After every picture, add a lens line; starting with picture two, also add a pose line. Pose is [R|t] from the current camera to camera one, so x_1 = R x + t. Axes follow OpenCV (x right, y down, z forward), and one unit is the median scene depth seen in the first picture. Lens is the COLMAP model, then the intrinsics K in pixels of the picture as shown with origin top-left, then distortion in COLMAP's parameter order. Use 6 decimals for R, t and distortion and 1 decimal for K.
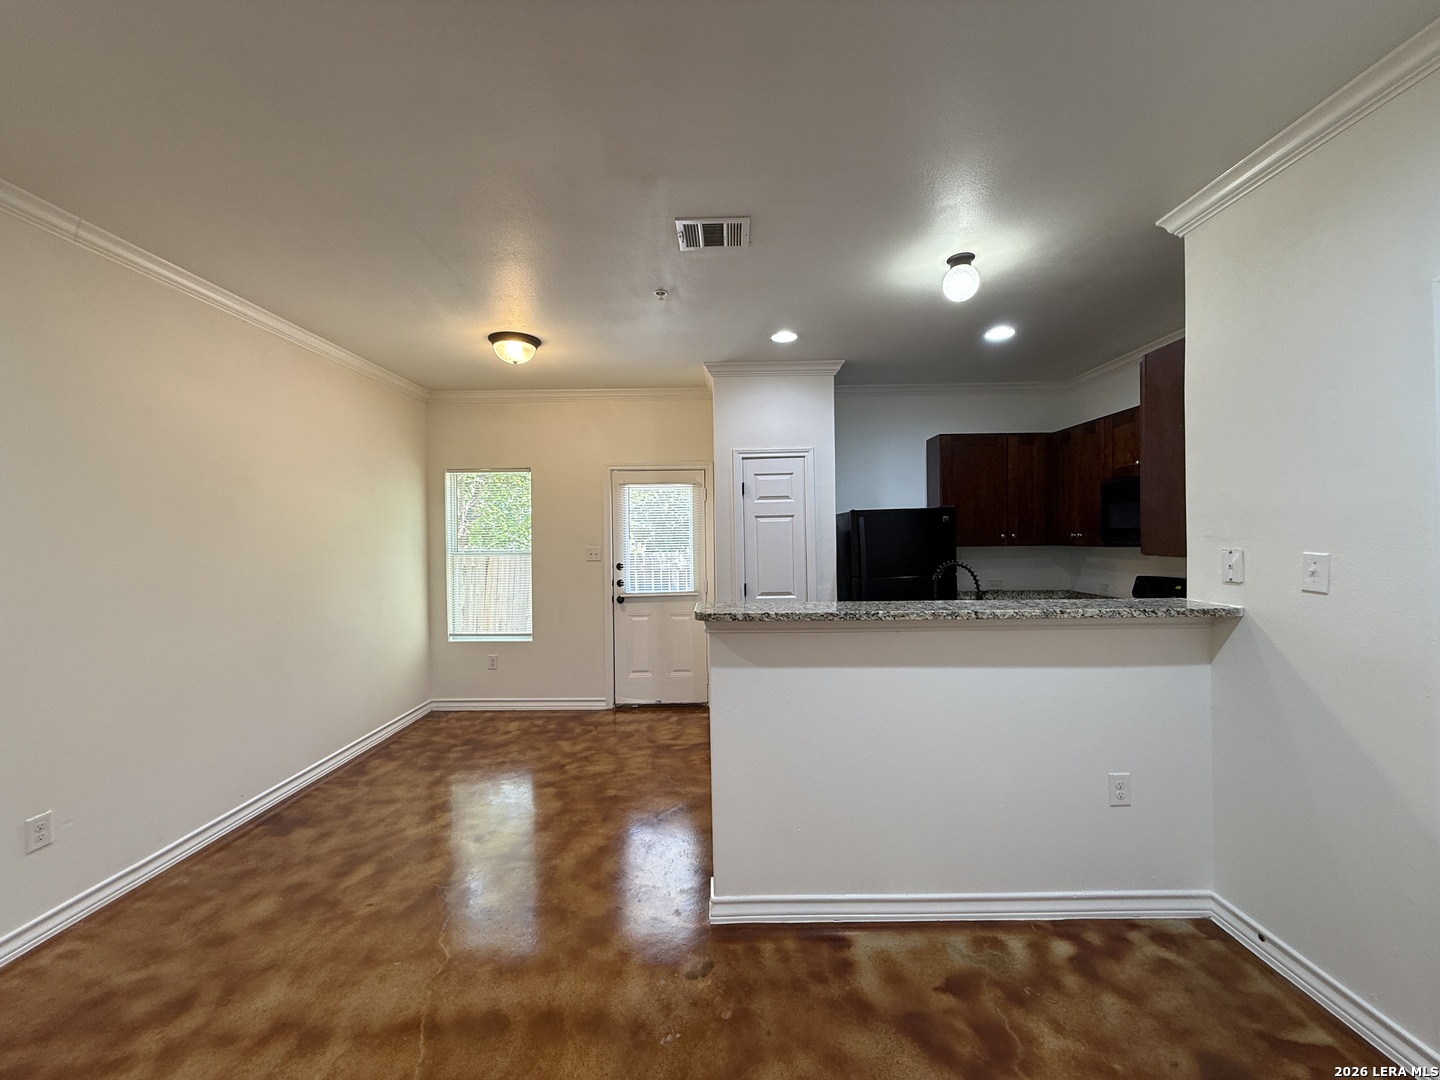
lens RADIAL K [[575.9, 0, 717.5], [0, 575.9, 541.4], [0, 0, 1]] dist [-0.000191, 0.000389]
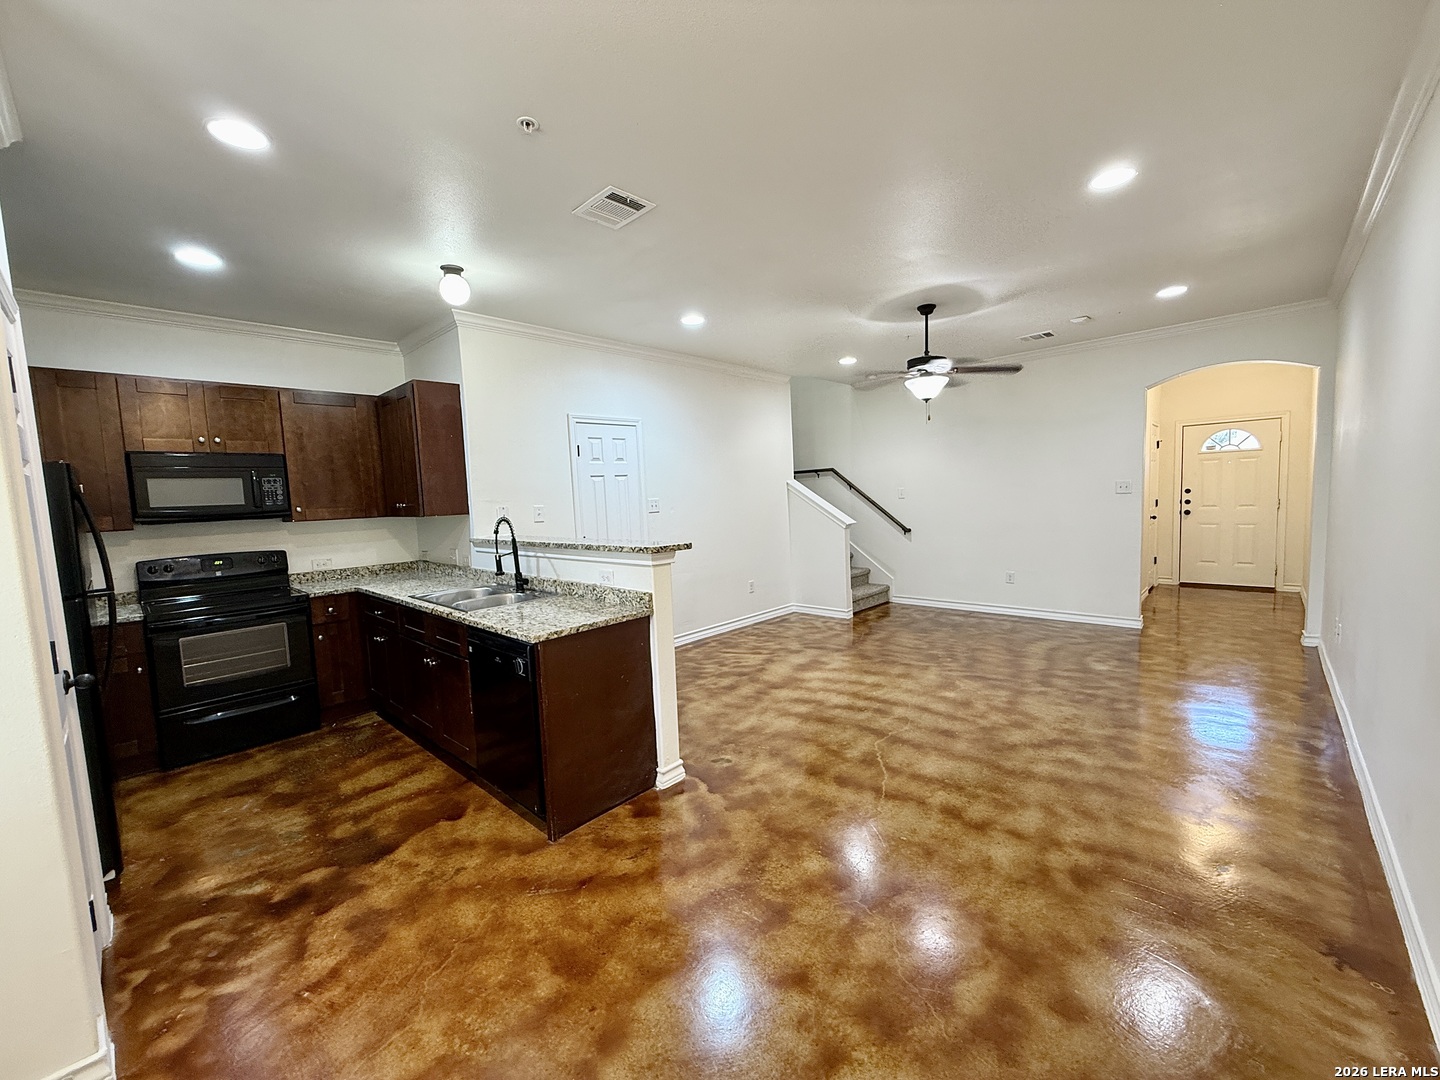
lens RADIAL K [[575.9, 0, 718.8], [0, 575.9, 539.3], [0, 0, 1]] dist [-0.000191, 0.000389]
pose [[-0.734006, -0.013852, 0.679002, -0.538254], [0.056445, 0.995089, 0.081318, 0.003115], [-0.676793, 0.098014, -0.729619, 1.034922]]
